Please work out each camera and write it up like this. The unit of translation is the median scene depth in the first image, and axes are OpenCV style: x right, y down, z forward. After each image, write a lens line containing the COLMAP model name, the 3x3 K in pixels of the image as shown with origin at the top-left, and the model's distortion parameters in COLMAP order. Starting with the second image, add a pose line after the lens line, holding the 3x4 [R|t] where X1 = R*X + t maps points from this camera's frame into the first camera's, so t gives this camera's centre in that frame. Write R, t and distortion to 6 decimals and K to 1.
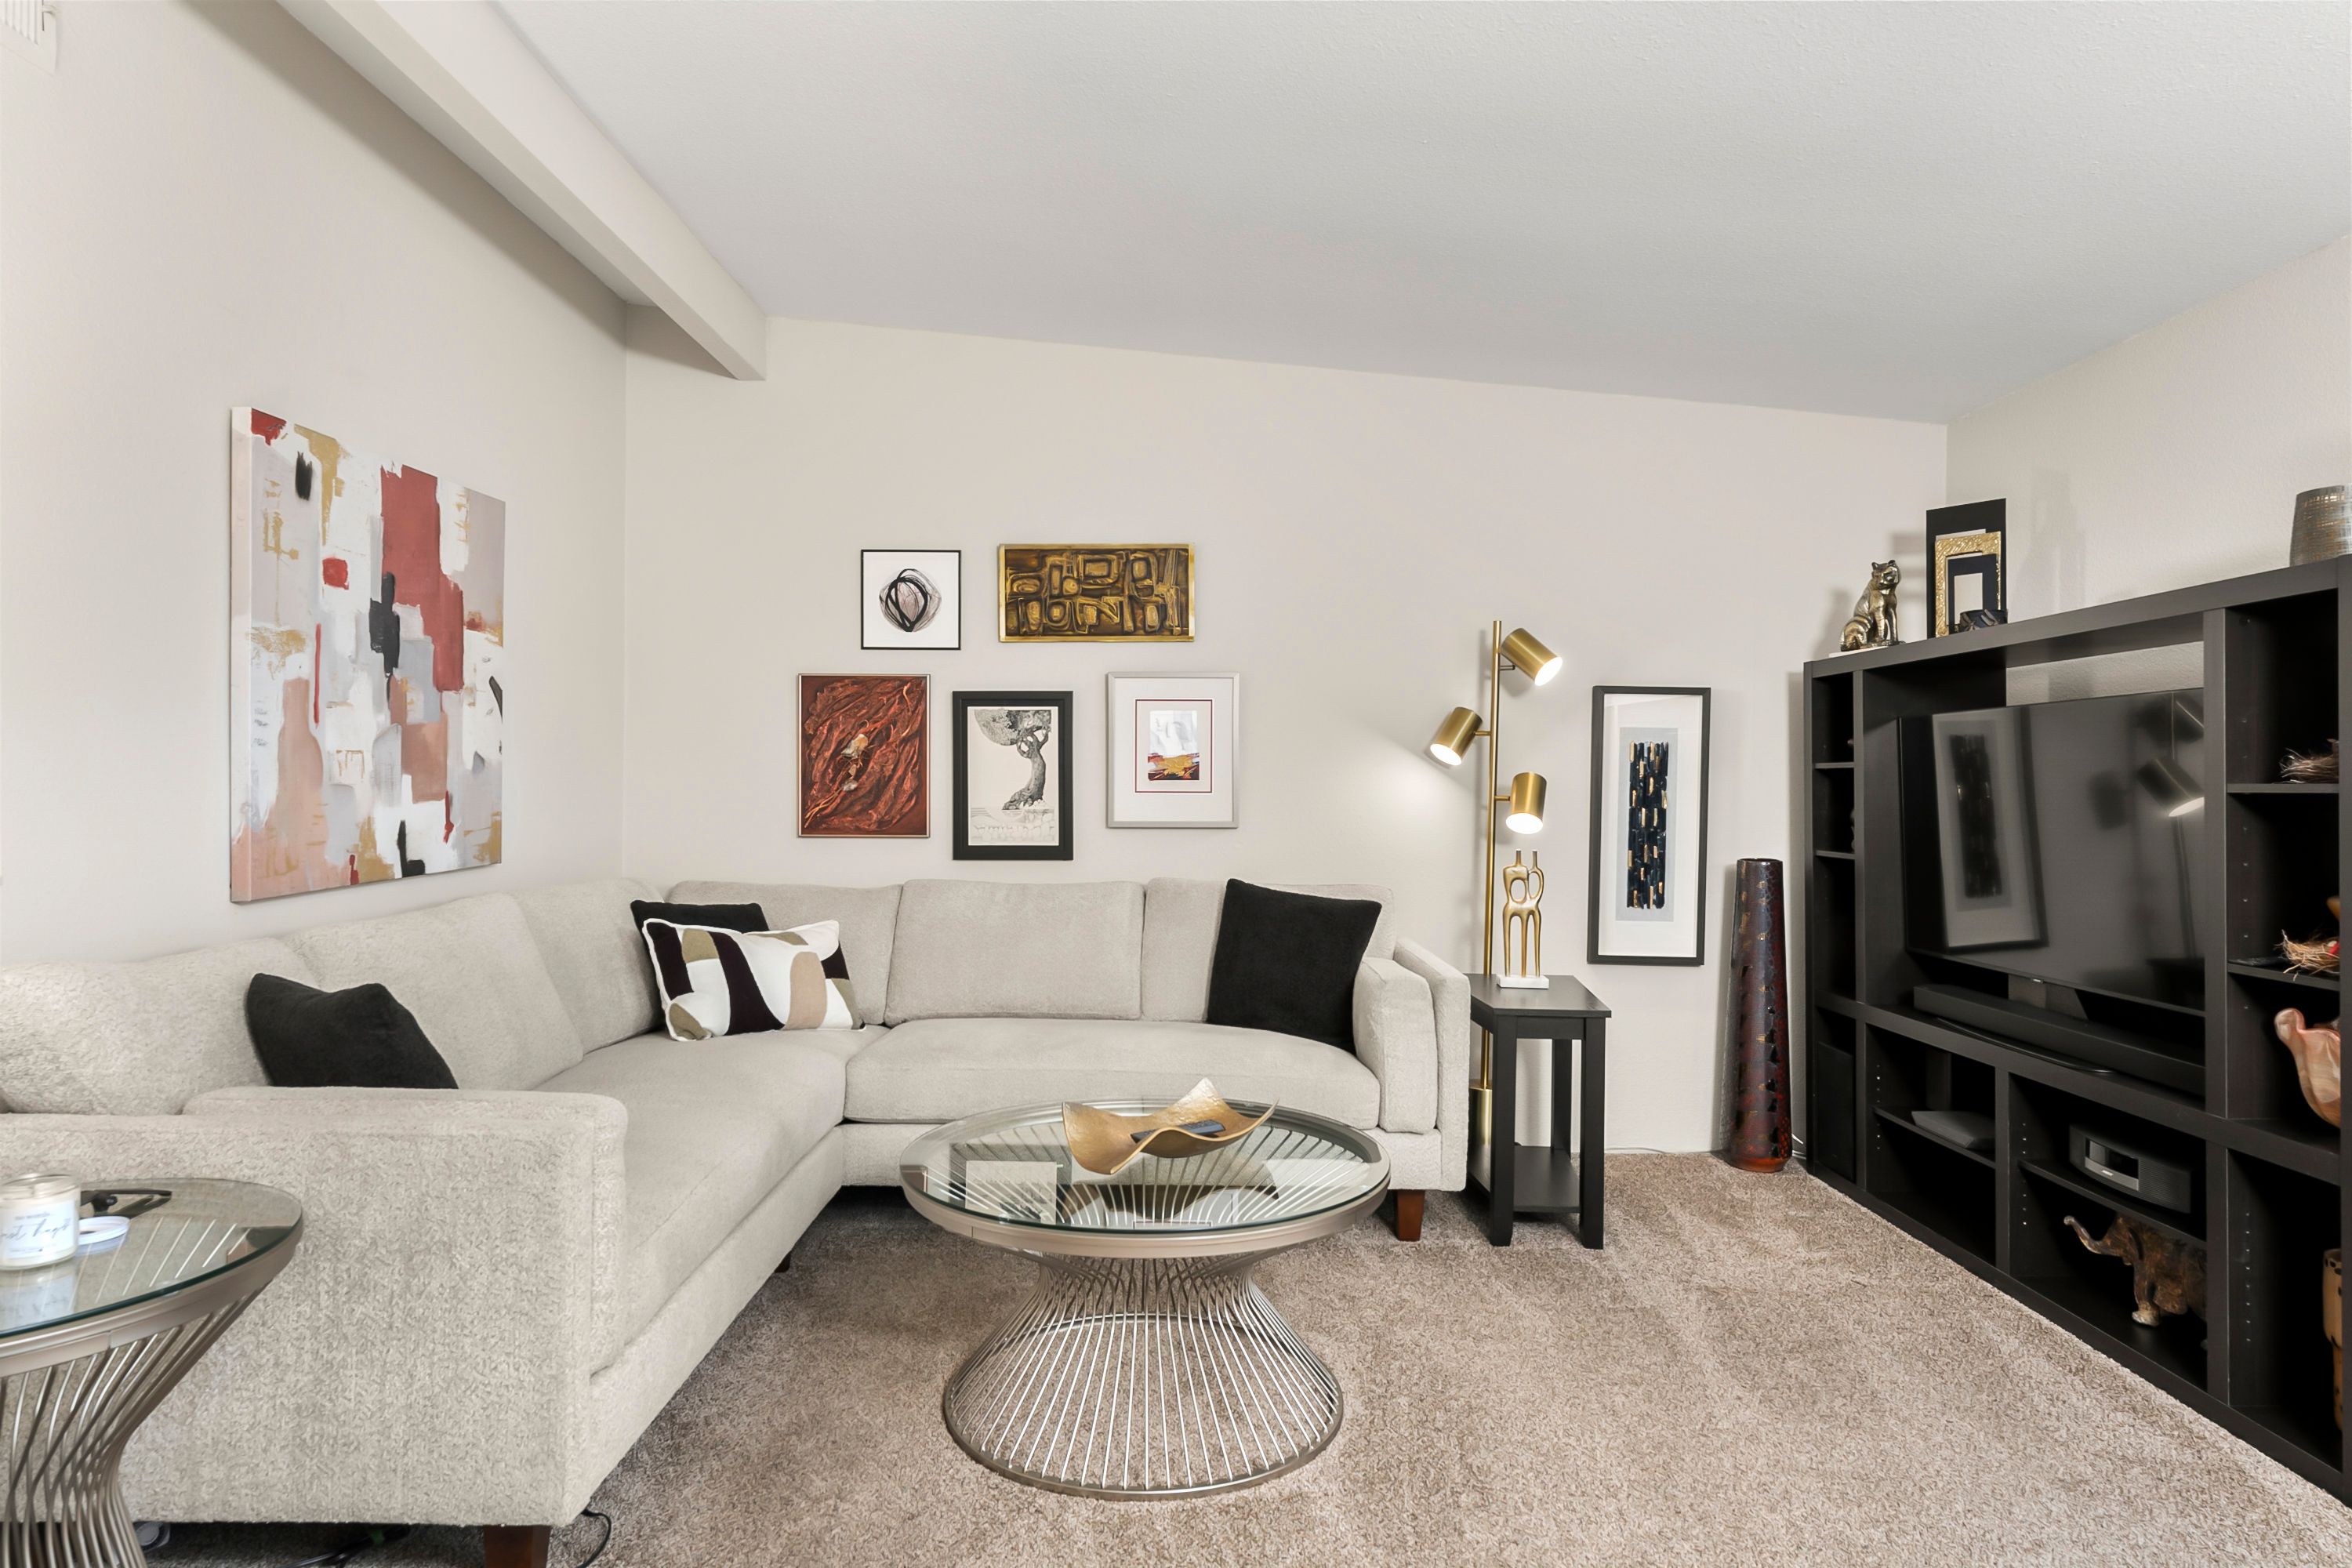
lens RADIAL K [[1334.7, 0, 1168.6], [0, 1334.7, 792.0], [0, 0, 1]] dist [-0.002416, -0.001003]
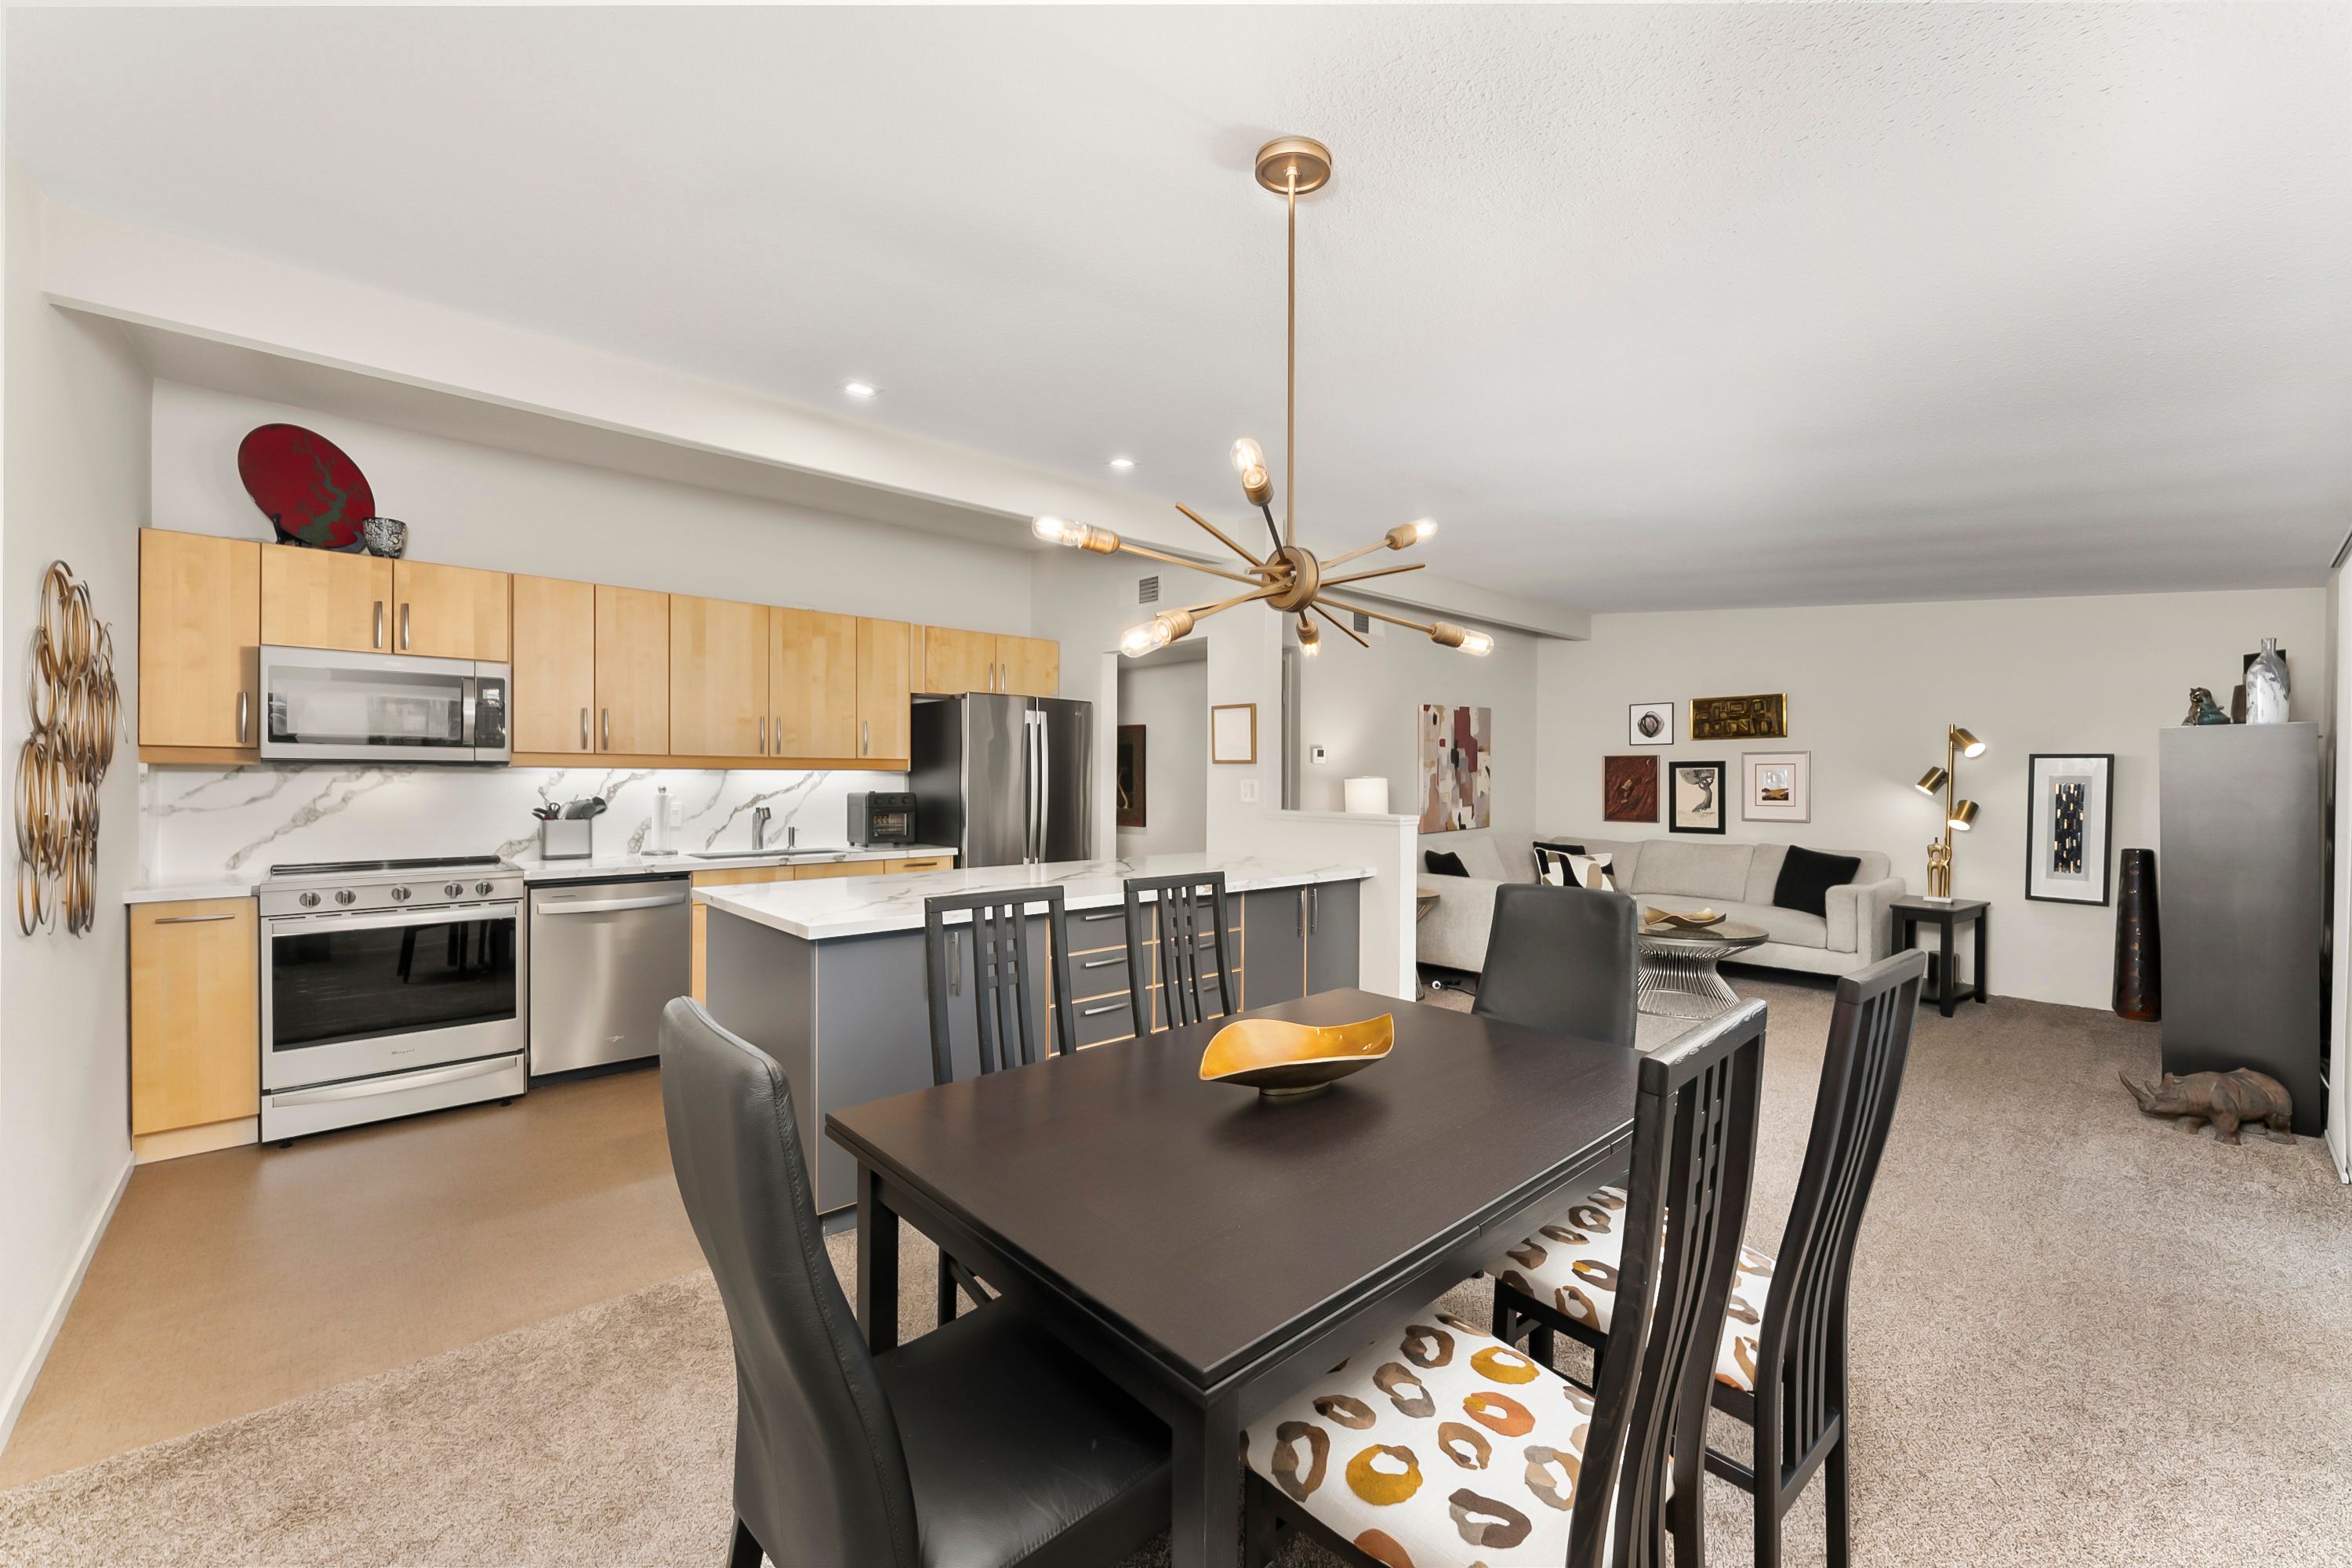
lens RADIAL K [[938.2, 0, 1171.5], [0, 938.2, 787.6], [0, 0, 1]] dist [0.001599, 0.000226]
pose [[0.678823, 0.003563, -0.734294, 0.471383], [-0.000640, 0.999991, 0.004261, -0.036268], [0.734302, -0.002423, 0.678819, -0.802326]]
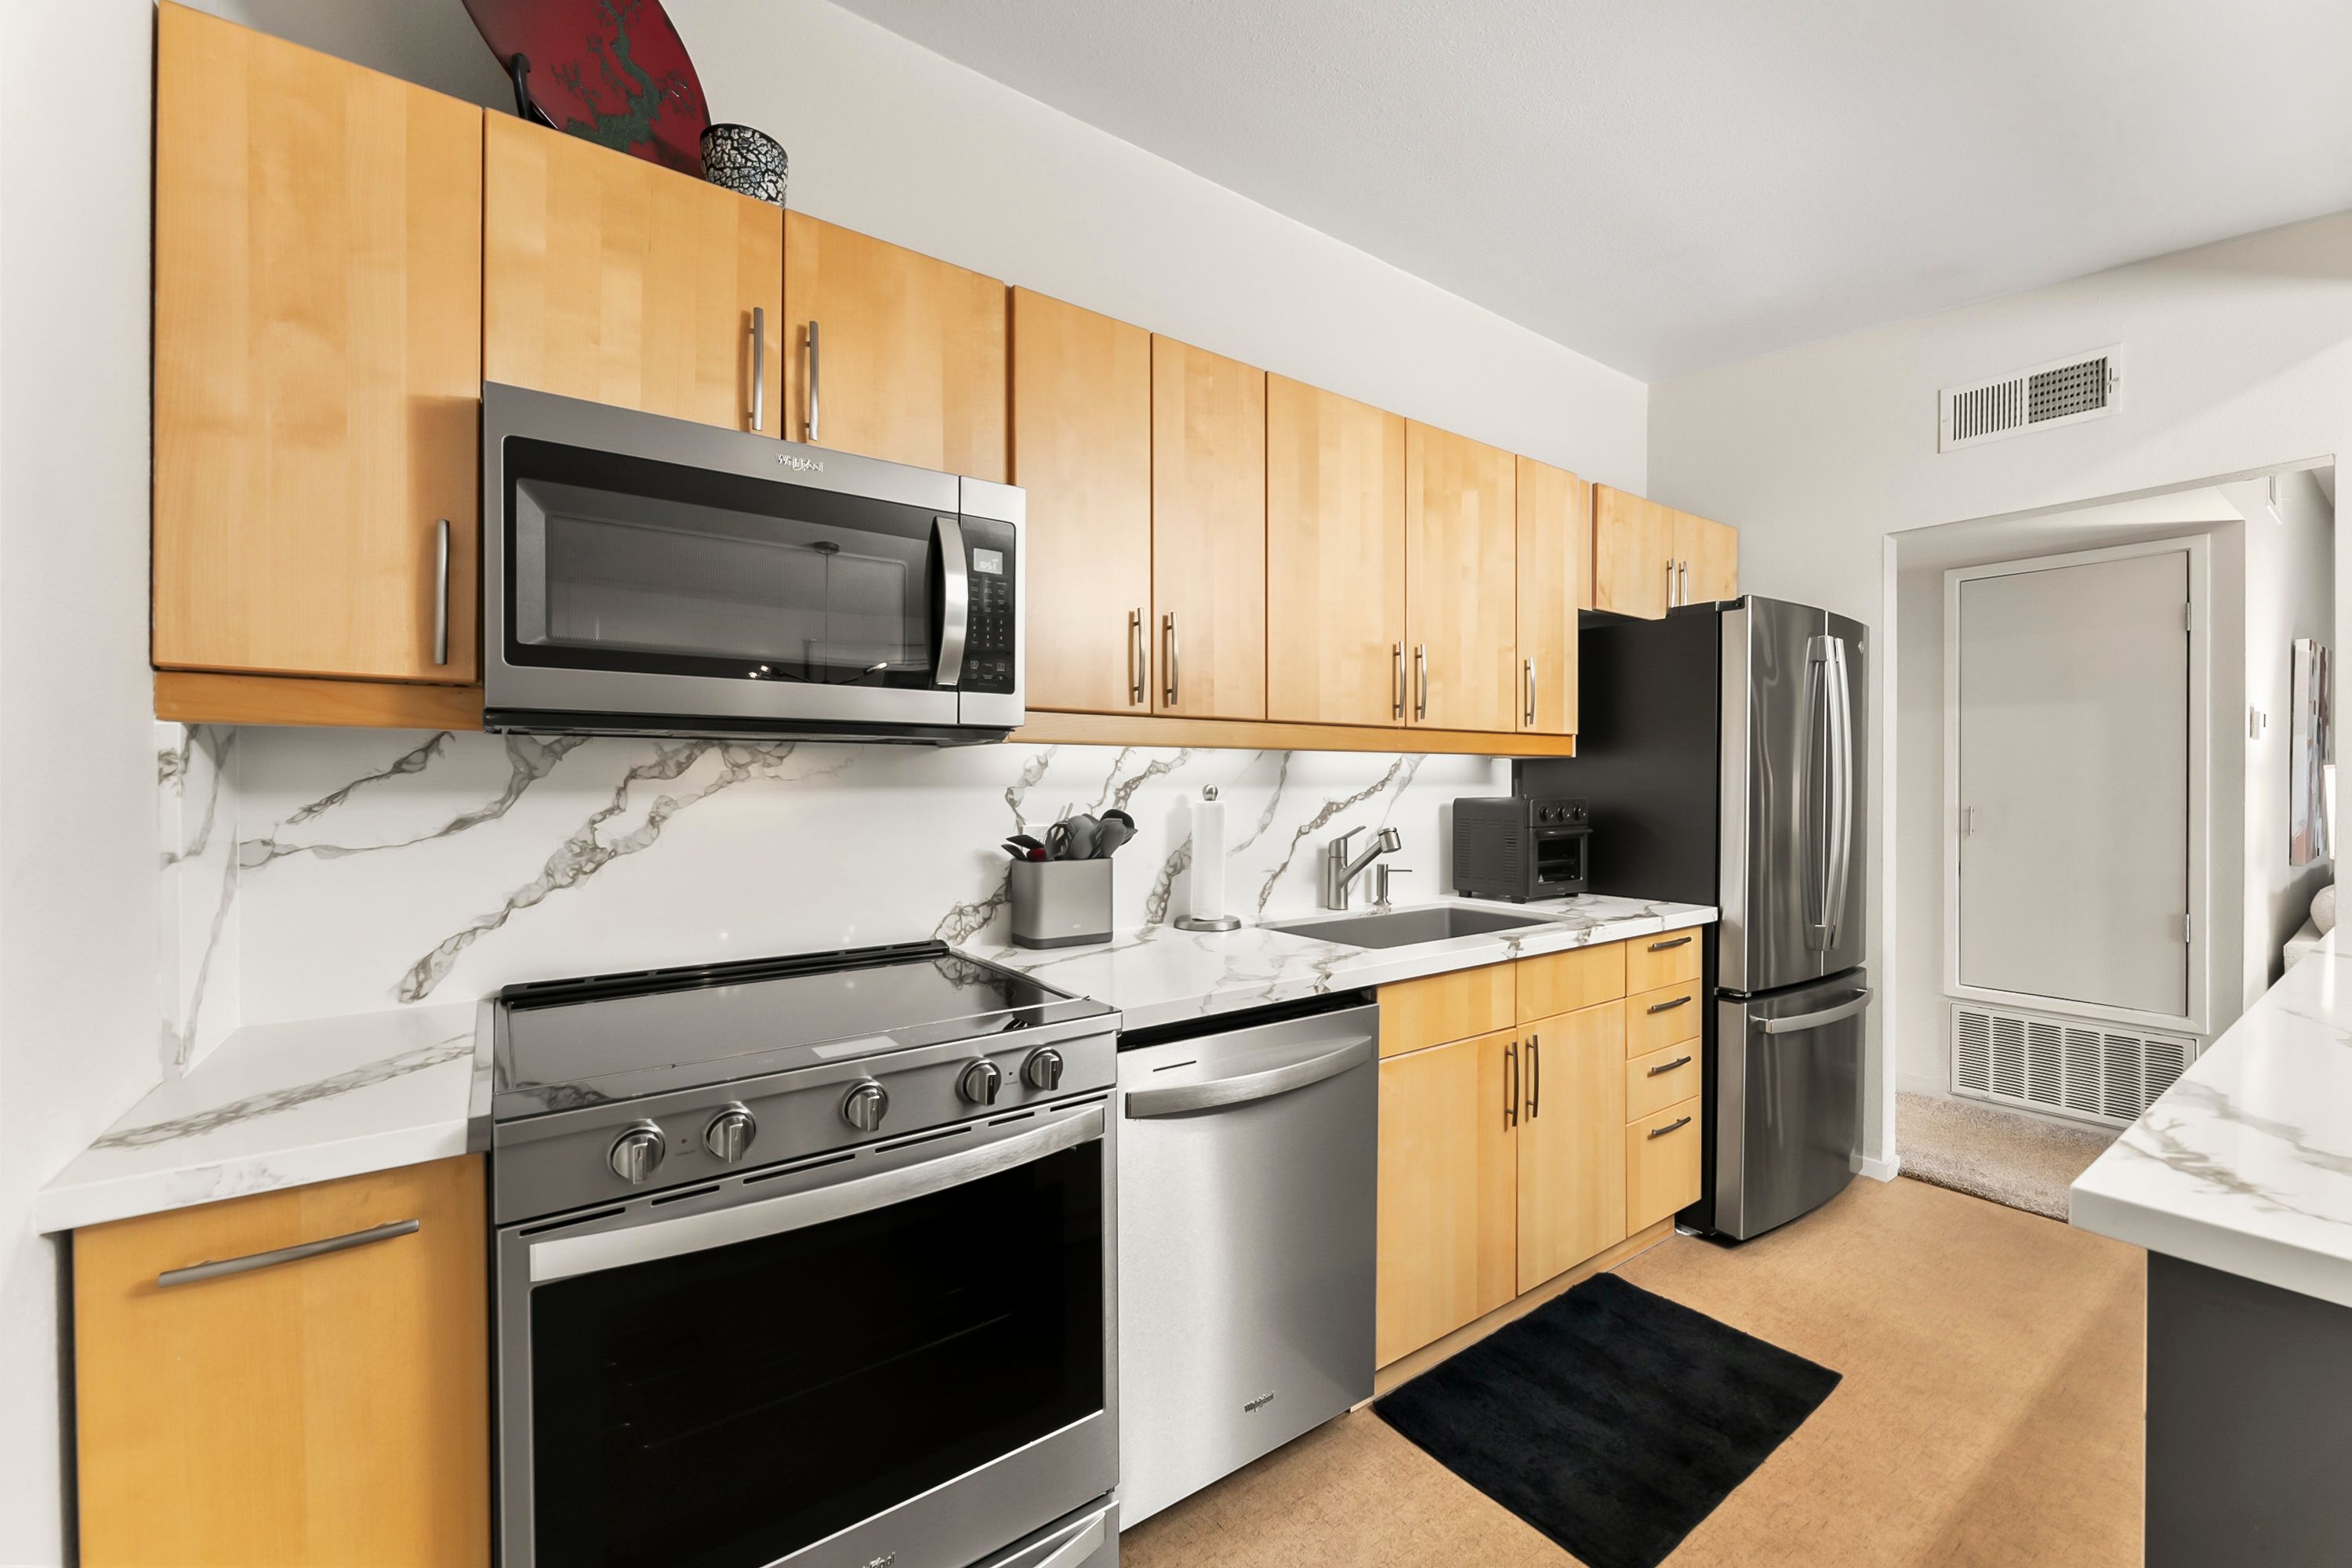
lens RADIAL K [[938.2, 0, 1171.5], [0, 938.2, 787.6], [0, 0, 1]] dist [0.001599, 0.000226]
pose [[0.595285, -0.001852, -0.803512, -0.334319], [0.004636, 0.999989, 0.001130, -0.032983], [0.803501, -0.004398, 0.595287, -0.832354]]
